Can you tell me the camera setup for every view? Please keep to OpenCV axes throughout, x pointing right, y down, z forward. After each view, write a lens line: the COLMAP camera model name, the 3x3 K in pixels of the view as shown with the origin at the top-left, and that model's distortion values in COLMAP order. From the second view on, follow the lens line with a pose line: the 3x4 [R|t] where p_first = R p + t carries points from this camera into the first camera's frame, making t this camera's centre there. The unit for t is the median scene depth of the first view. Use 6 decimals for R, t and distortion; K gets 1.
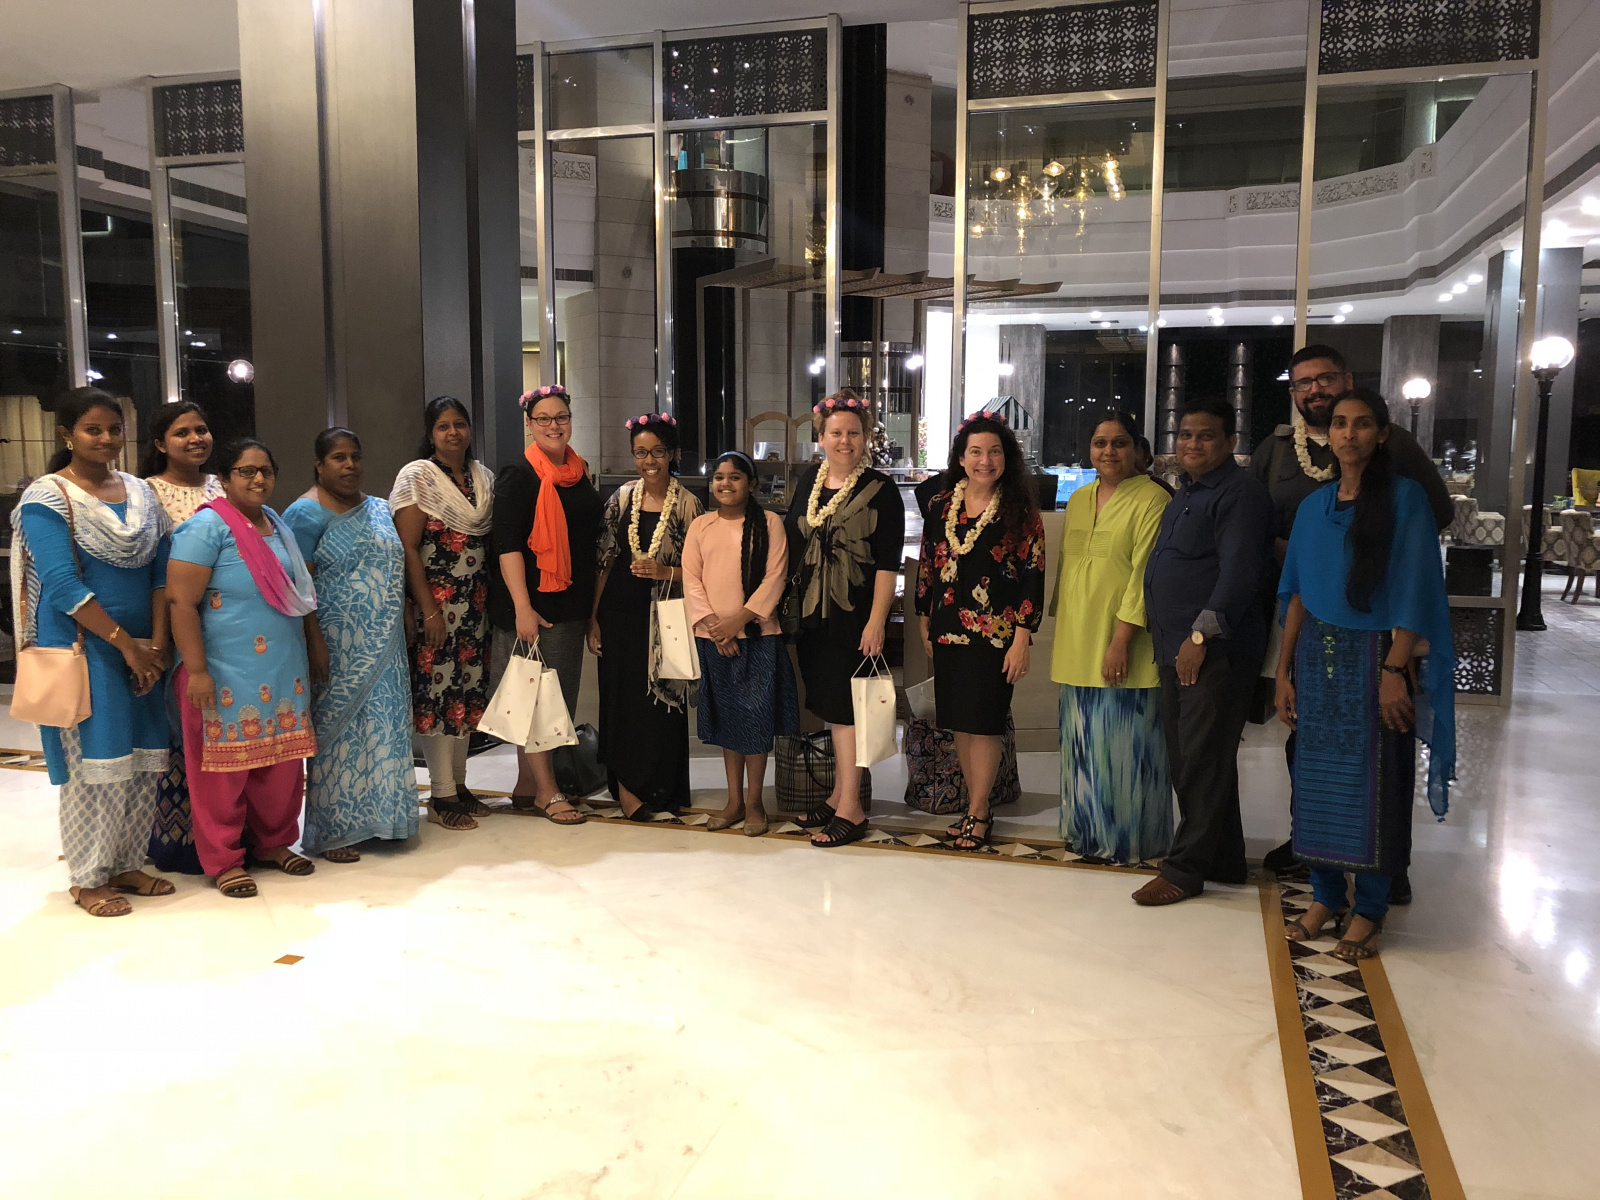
lens RADIAL K [[1305.4, 0, 795.1], [0, 1305.4, 600.8], [0, 0, 1]] dist [0.020314, -0.013259]
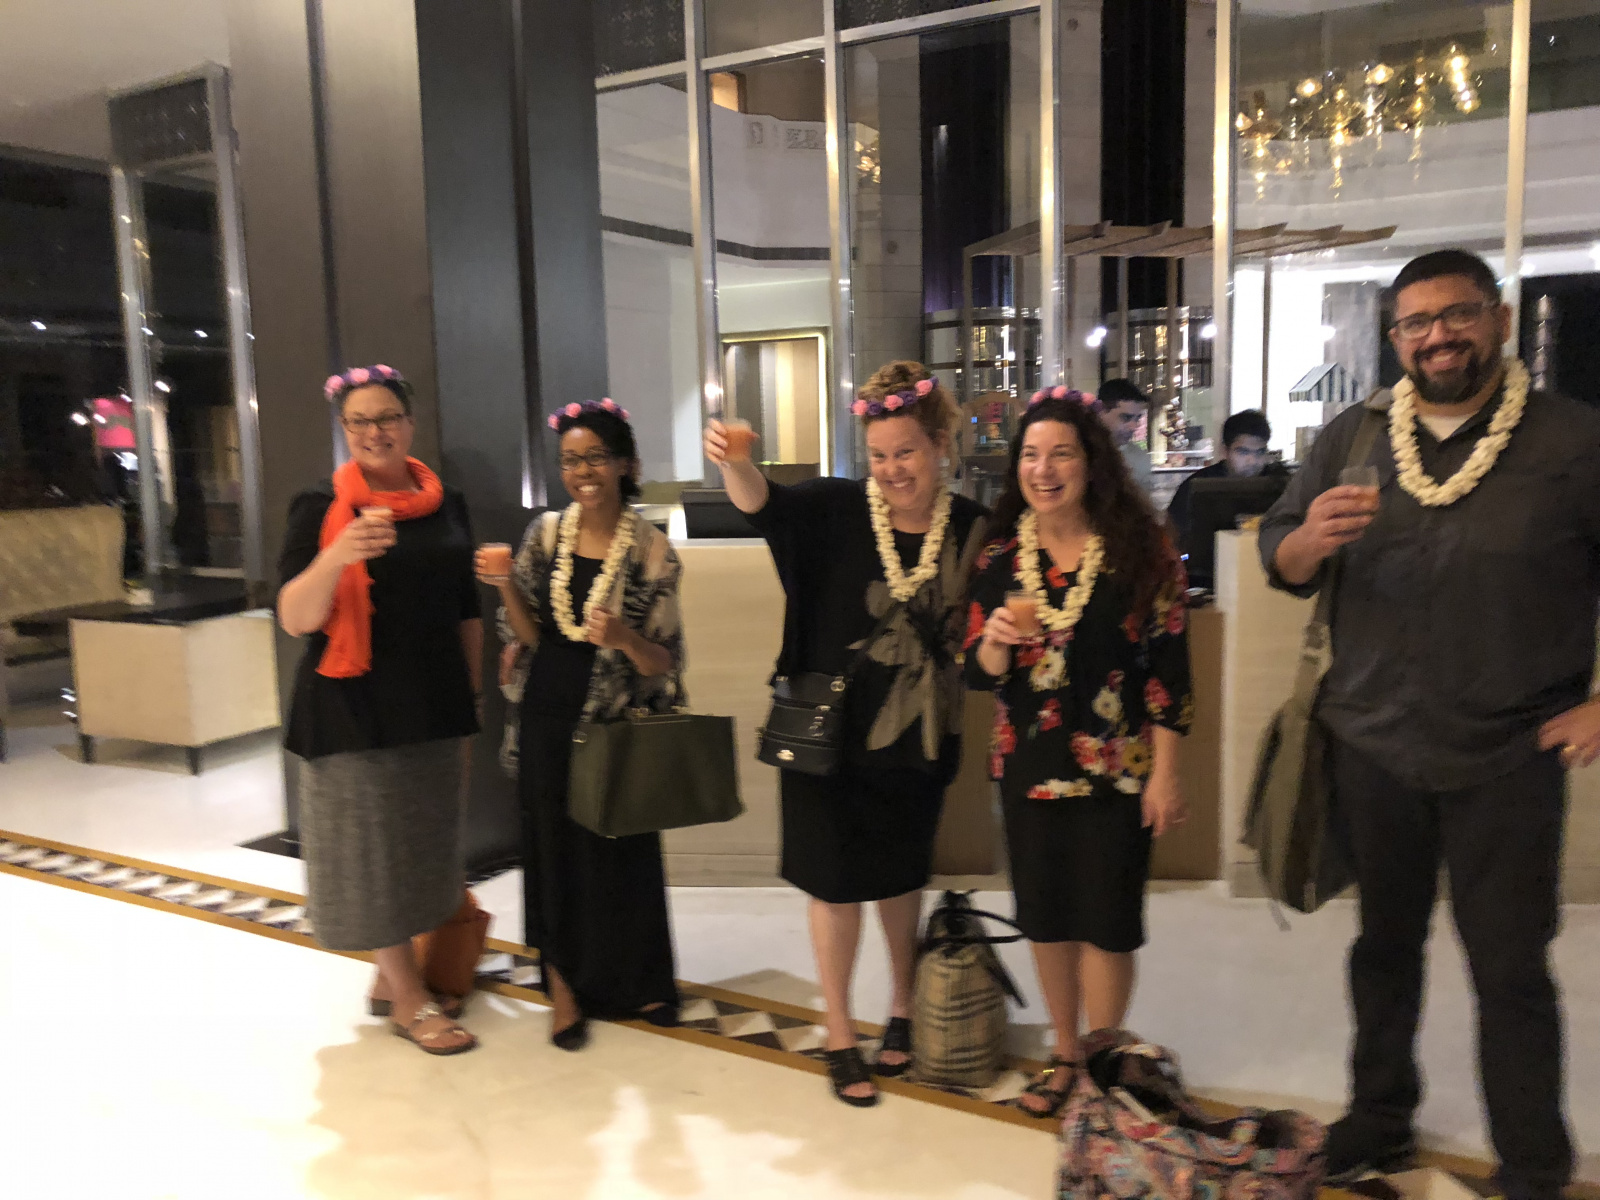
lens RADIAL K [[1305.4, 0, 811.4], [0, 1305.4, 587.1], [0, 0, 1]] dist [0.020314, -0.013259]
pose [[0.974096, -0.000390, -0.226135, 0.027744], [0.001044, 0.999996, 0.002773, -0.013447], [0.226133, -0.002938, 0.974092, 0.092340]]
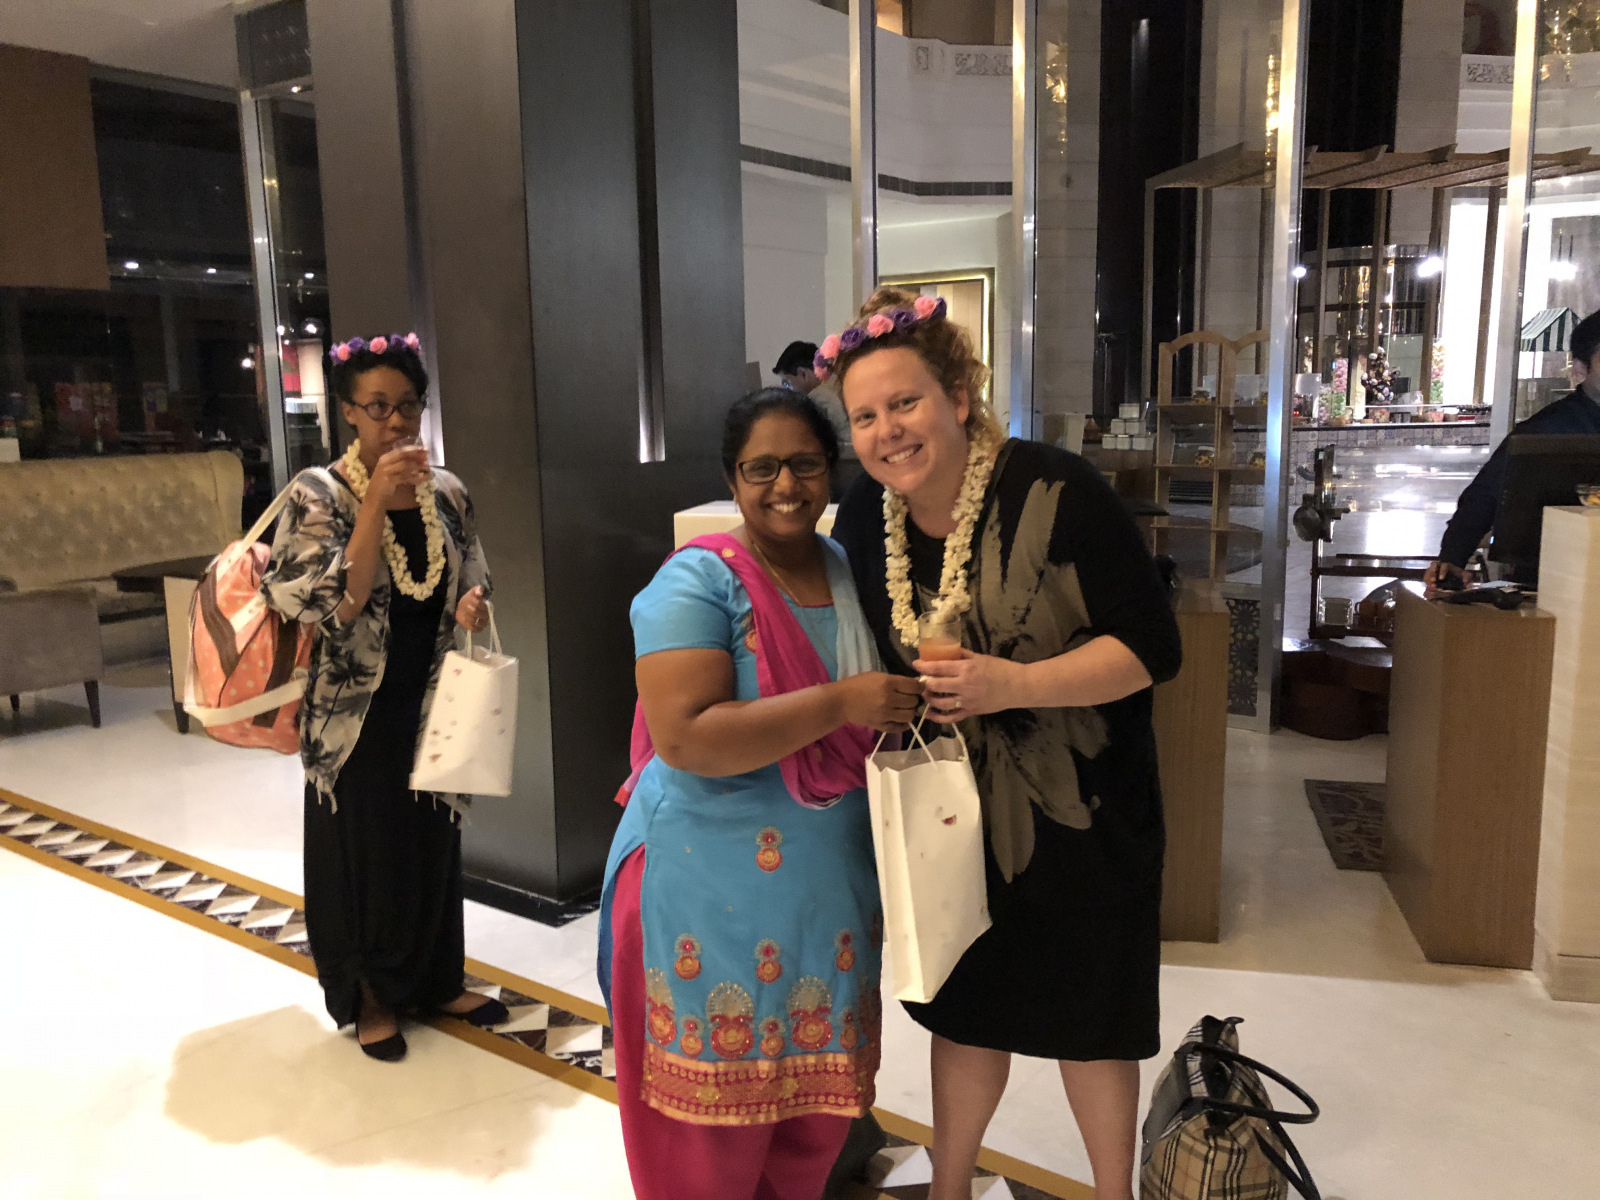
lens RADIAL K [[1305.4, 0, 810.7], [0, 1305.4, 604.7], [0, 0, 1]] dist [0.020314, -0.013259]
pose [[0.941123, 0.036585, -0.336080, 0.014238], [-0.019829, 0.998389, 0.053155, -0.016687], [0.337483, -0.043362, 0.940332, 0.134586]]
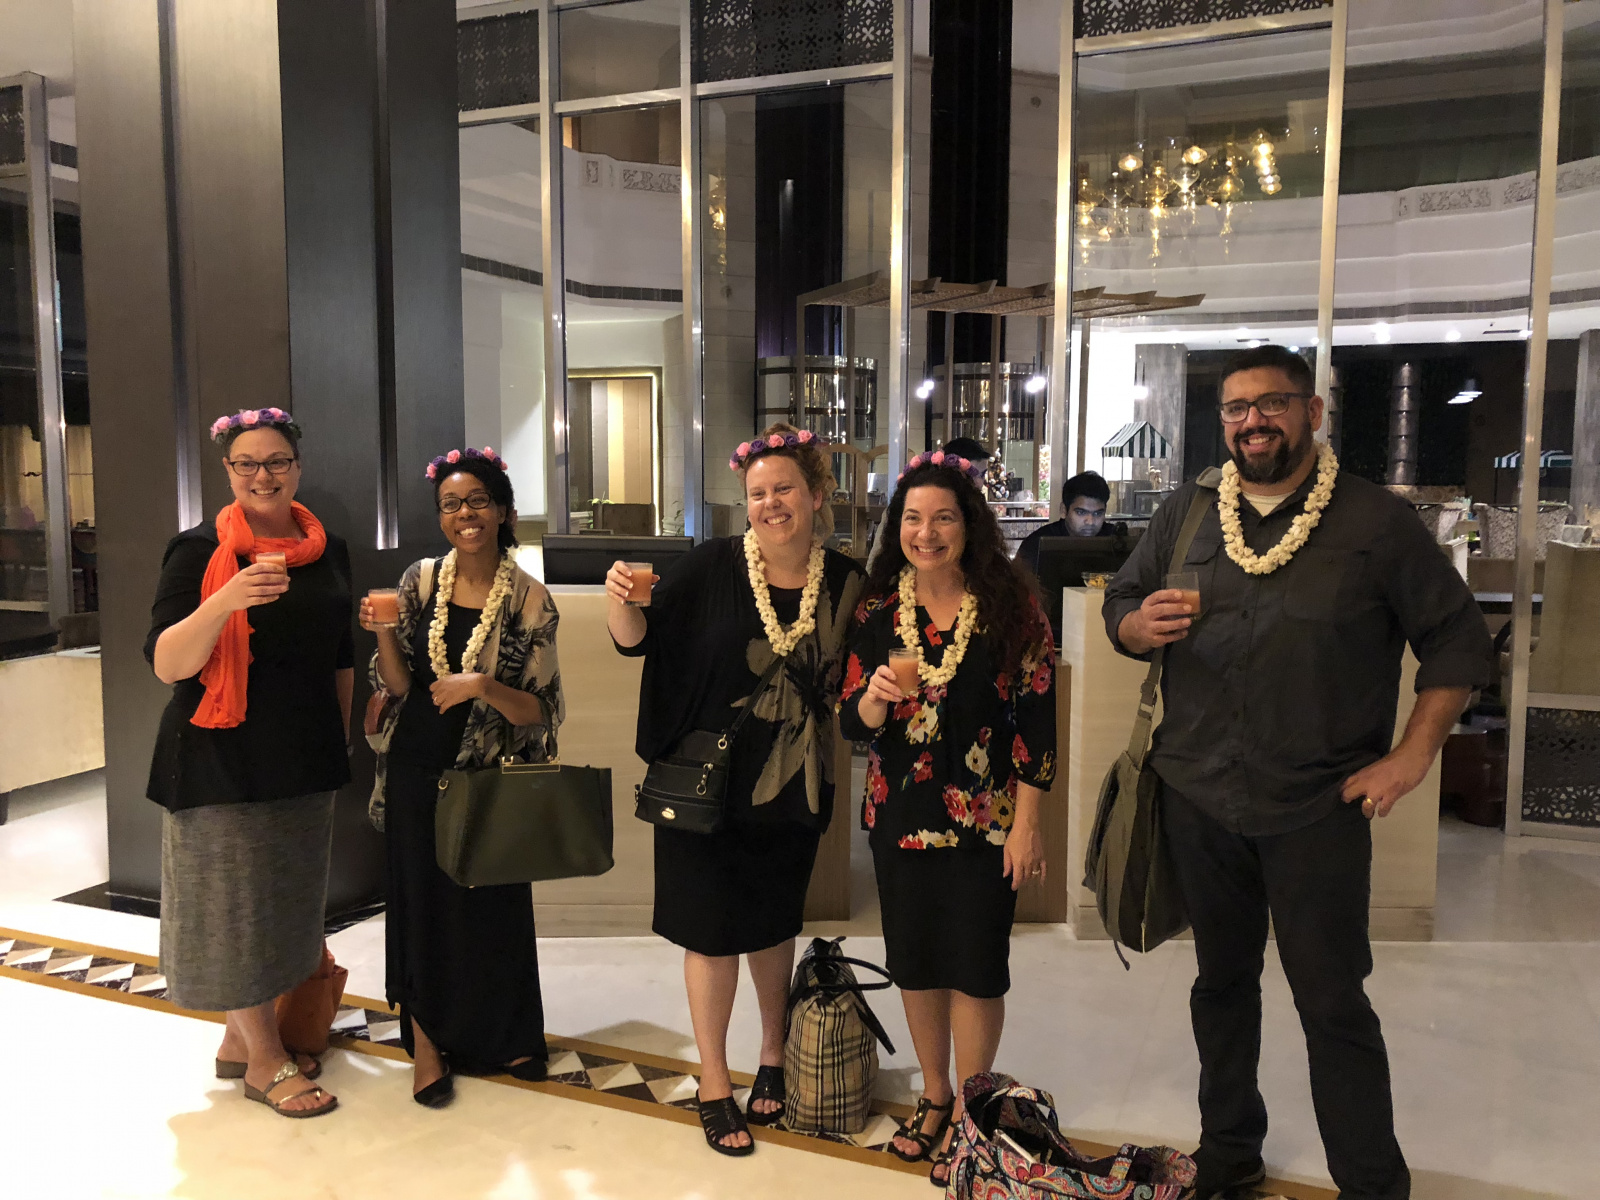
lens RADIAL K [[1305.4, 0, 791.6], [0, 1305.4, 597.0], [0, 0, 1]] dist [0.020314, -0.013259]
pose [[0.994302, 0.011644, -0.105965, 0.021484], [-0.013927, 0.999686, -0.020826, -0.014933], [0.105689, 0.022183, 0.994152, 0.088645]]
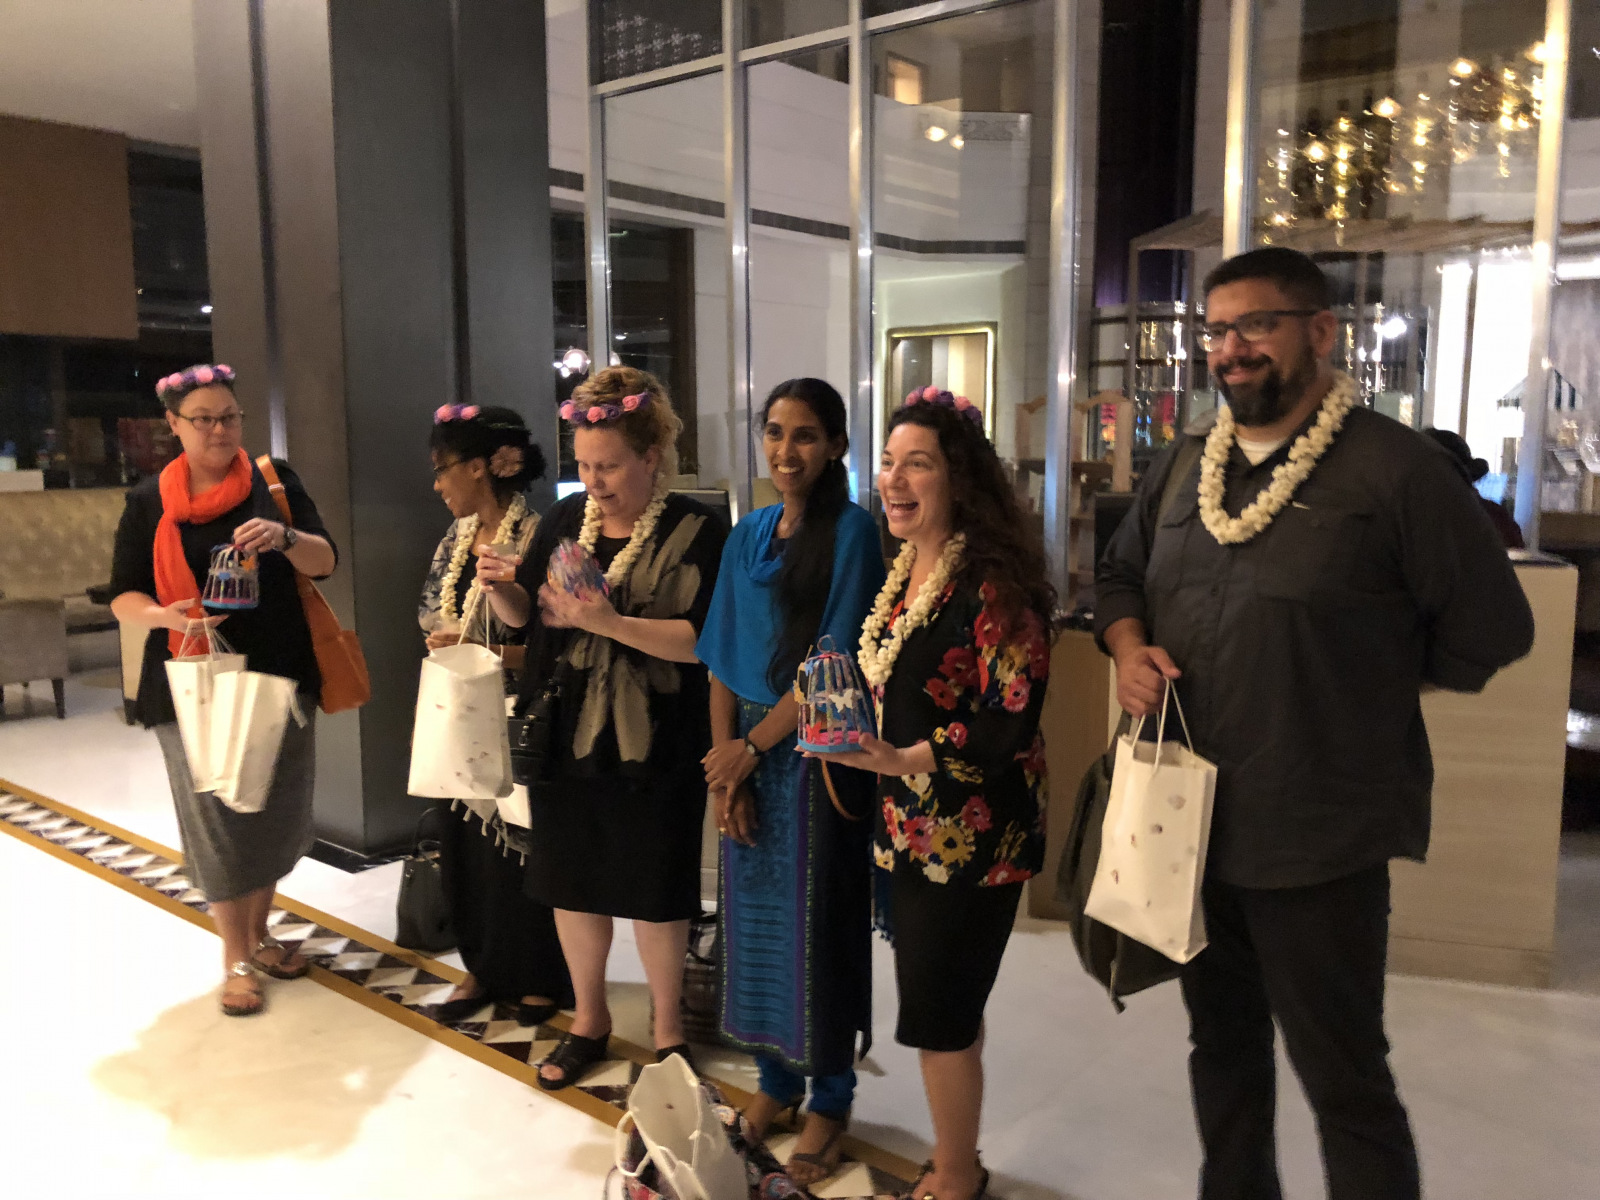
lens RADIAL K [[1305.4, 0, 821.4], [0, 1305.4, 595.2], [0, 0, 1]] dist [0.020314, -0.013259]
pose [[0.924175, 0.043666, -0.379464, 0.077023], [-0.040364, 0.999046, 0.016657, -0.016640], [0.379829, -0.000077, 0.925057, 0.113981]]
